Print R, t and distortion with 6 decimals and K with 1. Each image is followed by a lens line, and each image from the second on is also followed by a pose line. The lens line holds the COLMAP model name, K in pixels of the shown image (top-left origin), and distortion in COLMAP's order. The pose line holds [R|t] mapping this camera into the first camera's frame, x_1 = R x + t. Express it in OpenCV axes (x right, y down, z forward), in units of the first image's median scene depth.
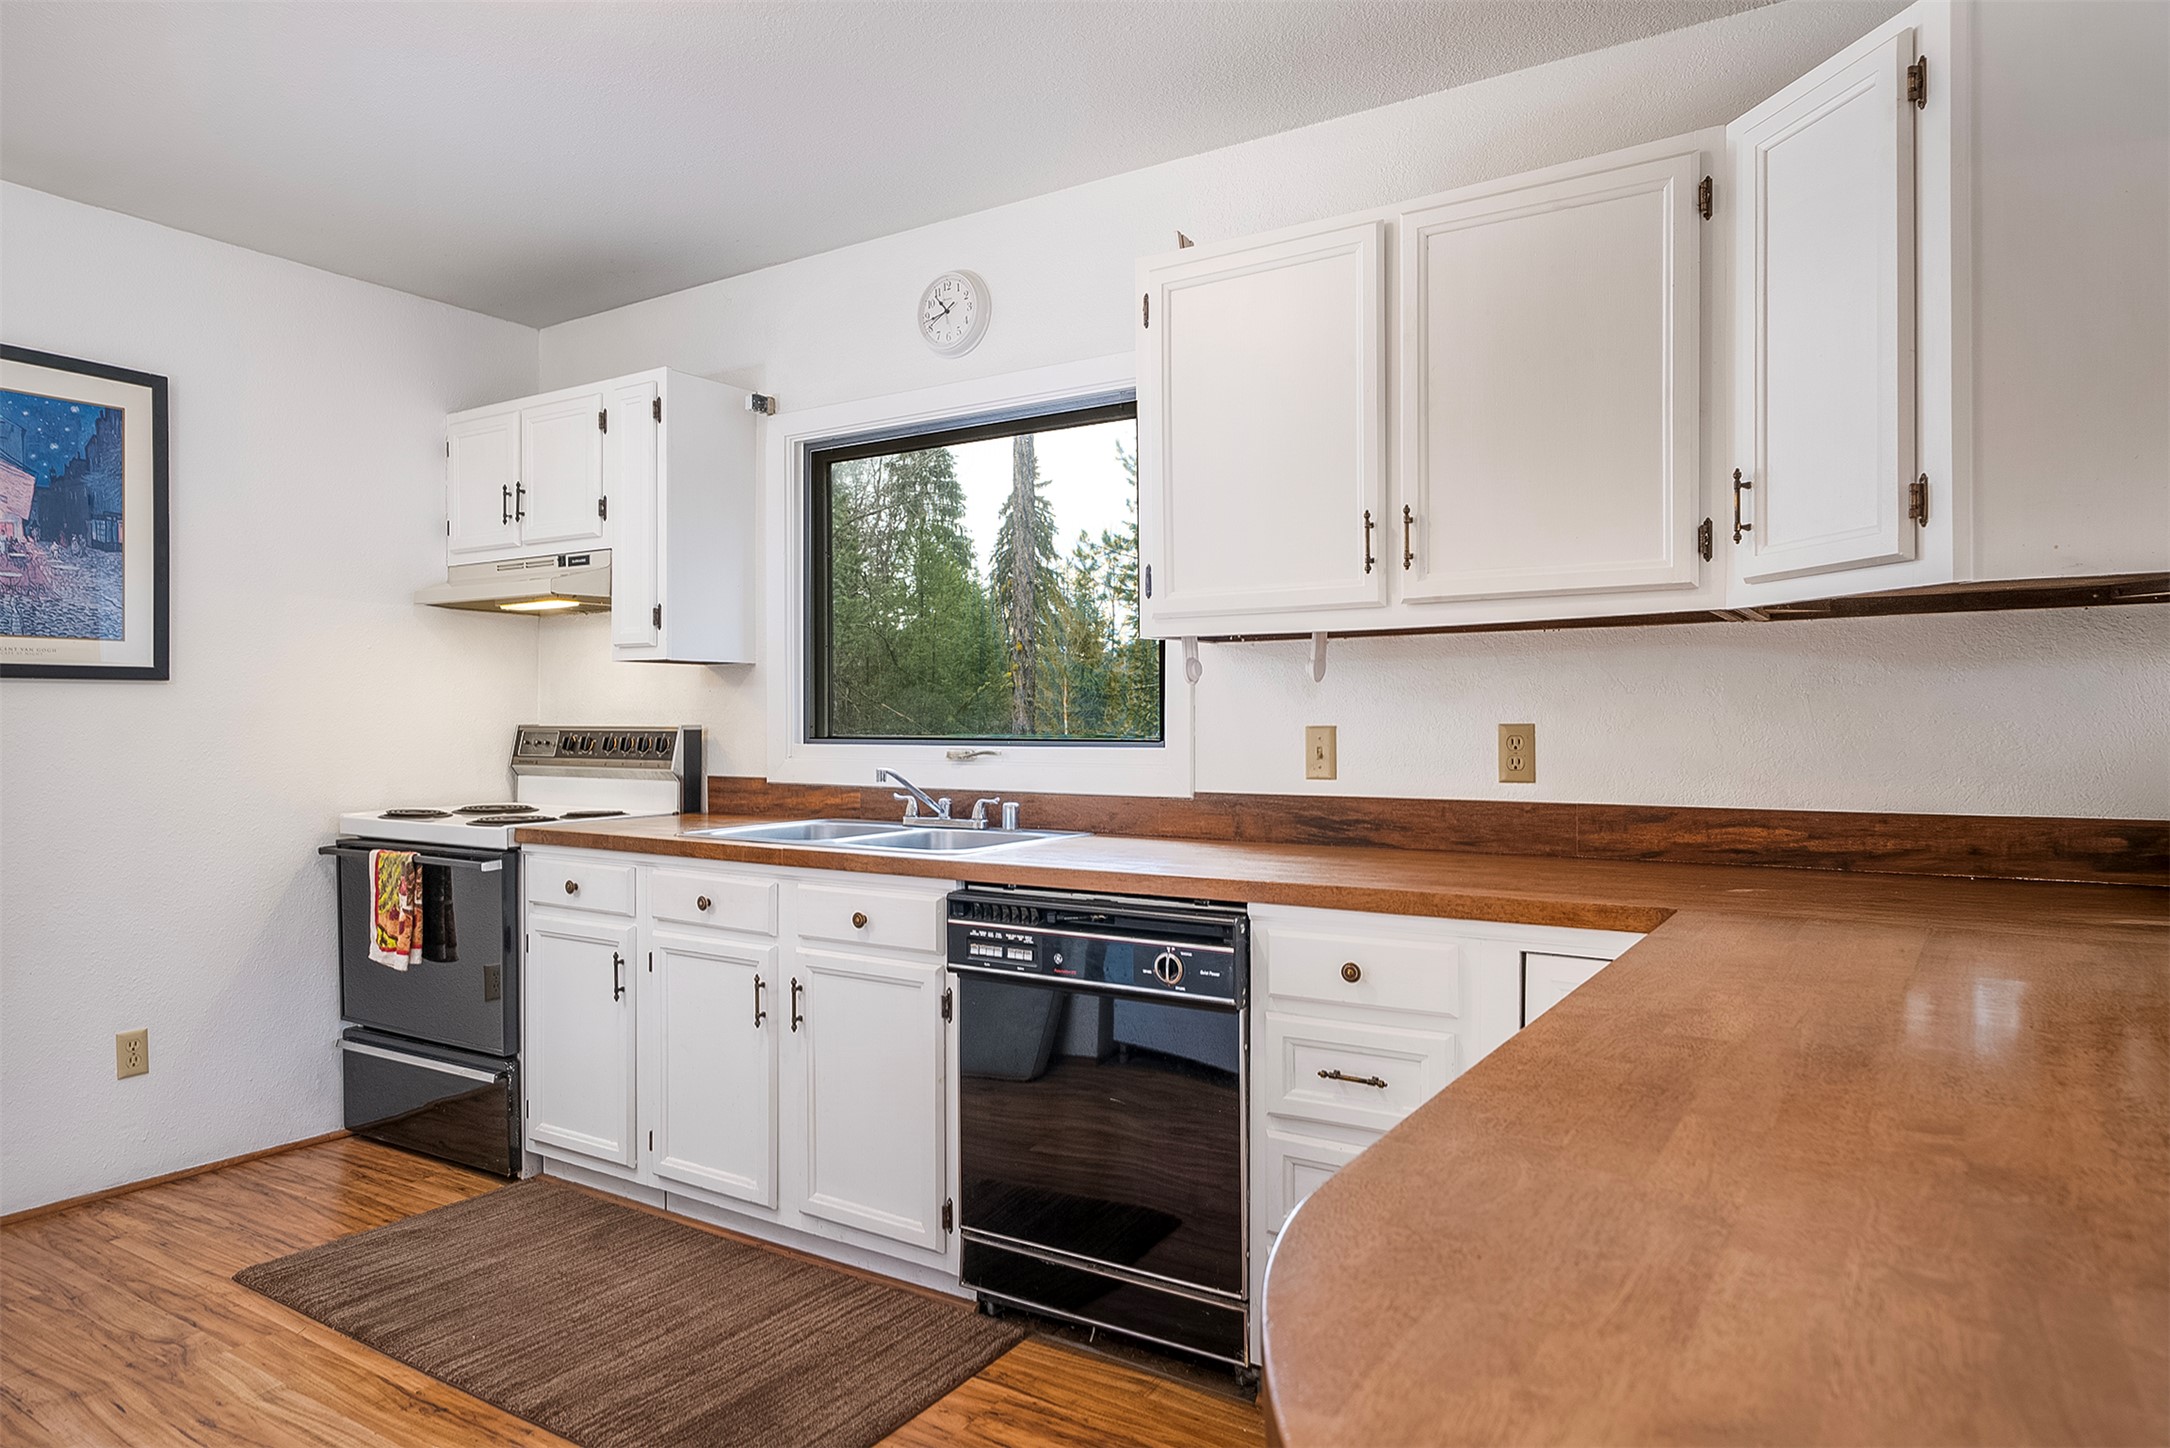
lens RADIAL K [[1362.9, 0, 1081.2], [0, 1362.9, 766.1], [0, 0, 1]] dist [-0.000601, -0.000535]
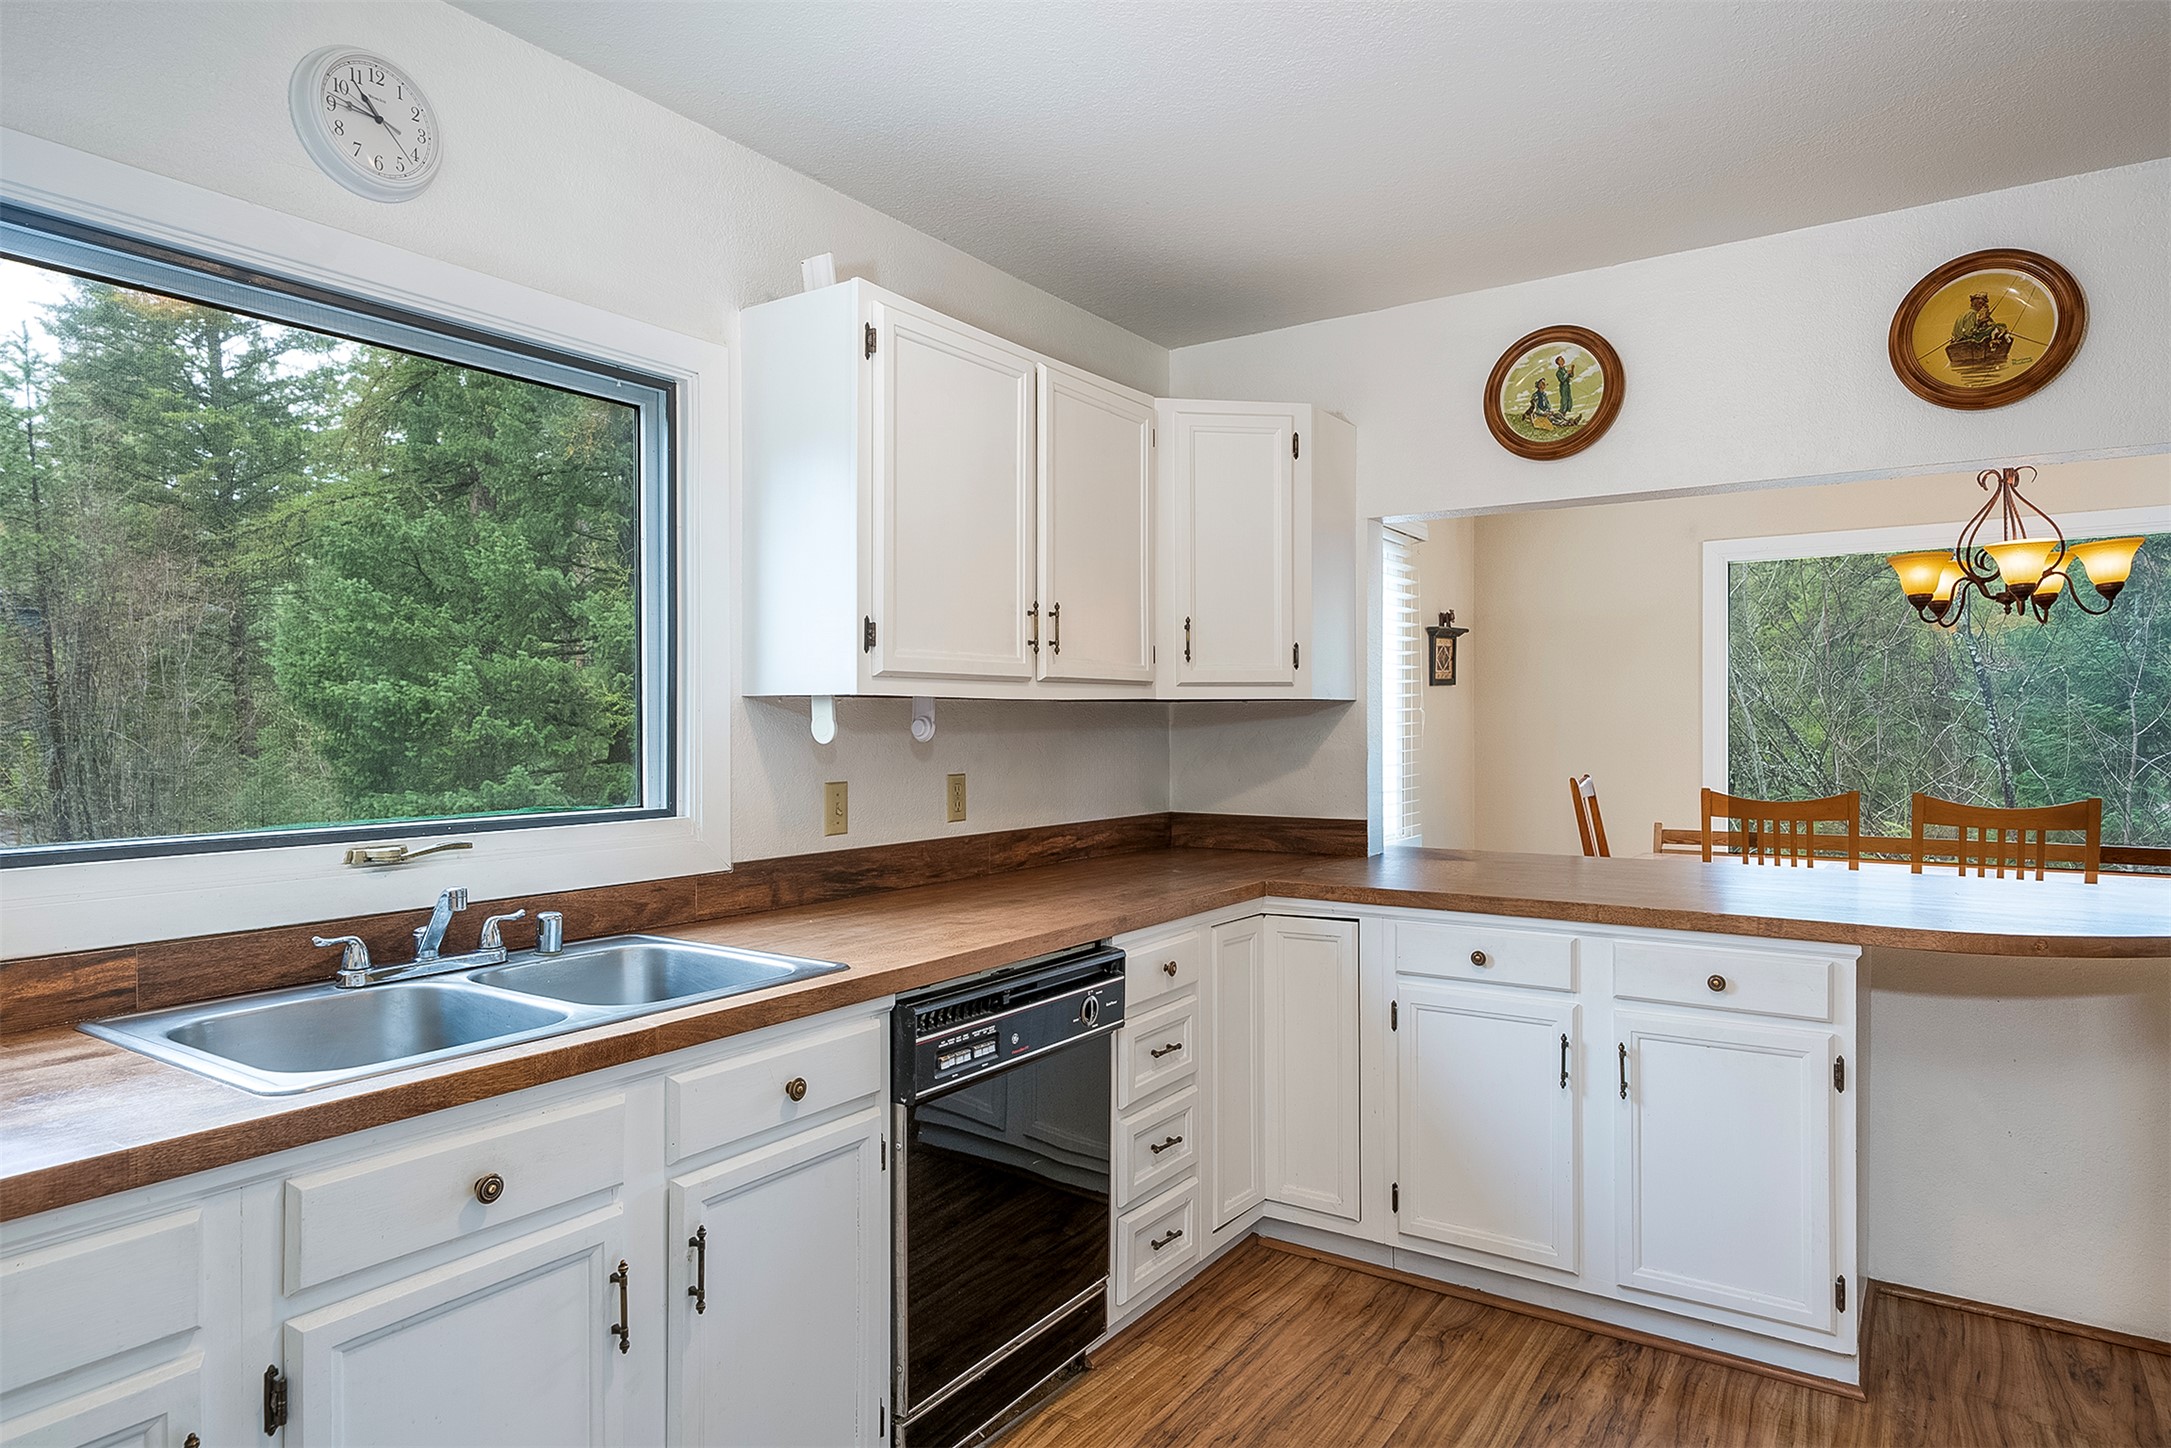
lens RADIAL K [[1234.6, 0, 1092.3], [0, 1234.6, 778.1], [0, 0, 1]] dist [-0.024674, 0.001096]
pose [[0.013279, -0.035770, 0.999272, -0.830342], [0.040453, 0.998561, 0.035207, -0.064178], [-0.999093, 0.039956, 0.014707, 0.892654]]
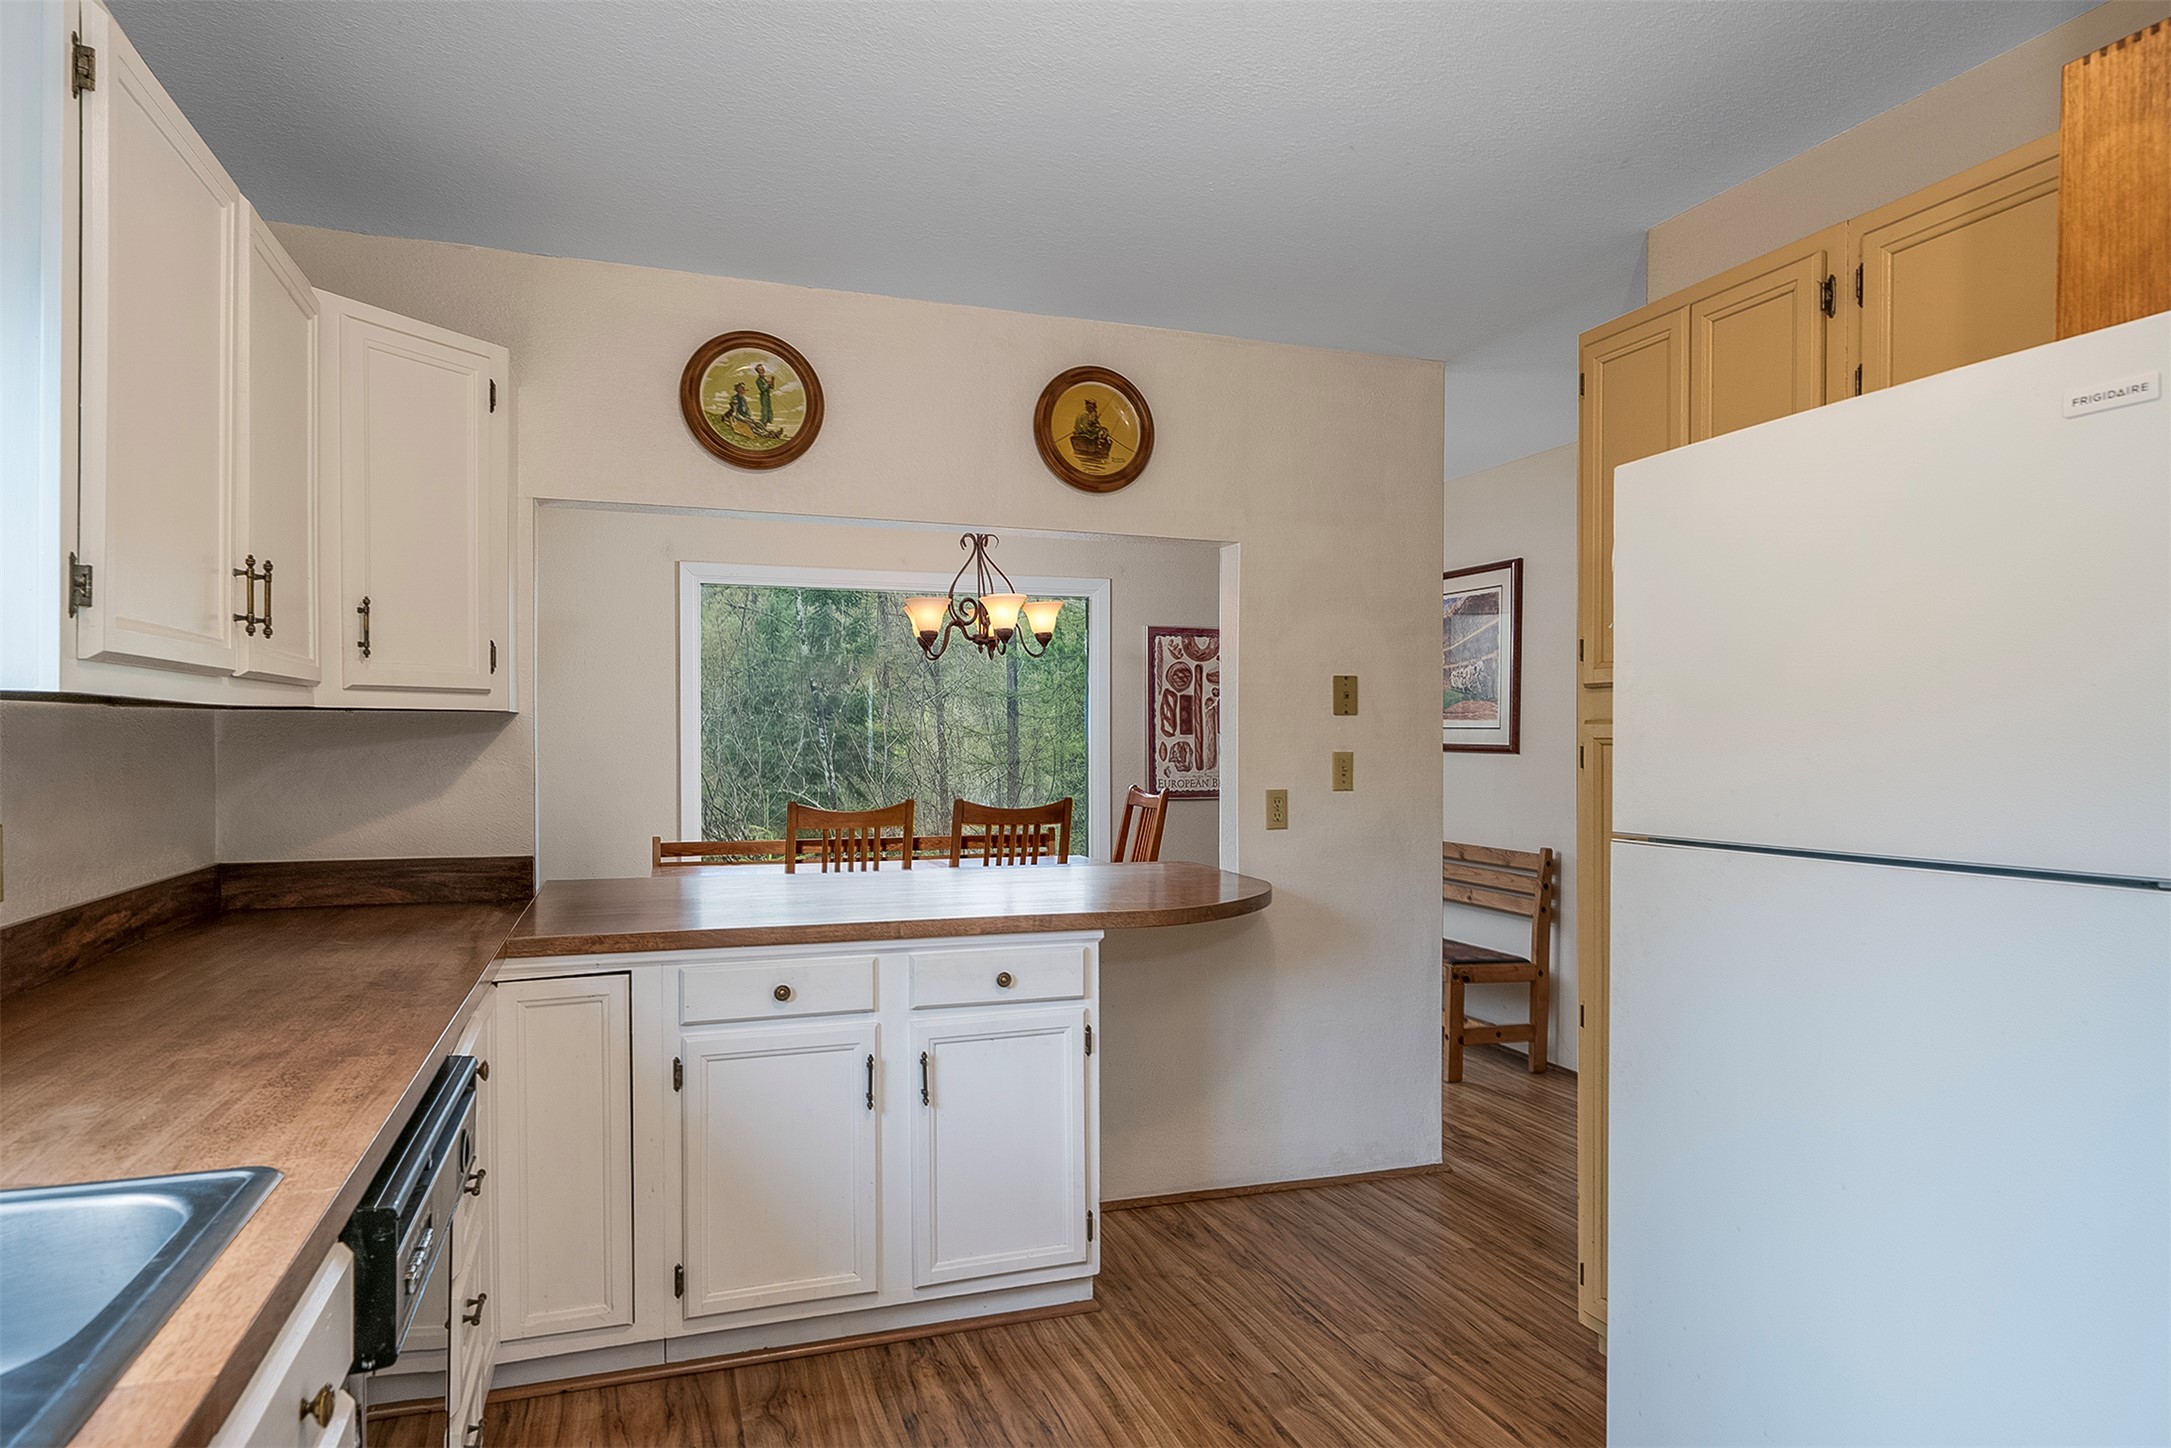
lens RADIAL K [[1234.6, 0, 1092.3], [0, 1234.6, 778.1], [0, 0, 1]] dist [-0.024674, 0.001096]
pose [[-0.800945, -0.015649, 0.598534, -0.569627], [0.024775, 0.997936, 0.059245, -0.083709], [-0.598226, 0.062280, -0.798904, 1.208261]]
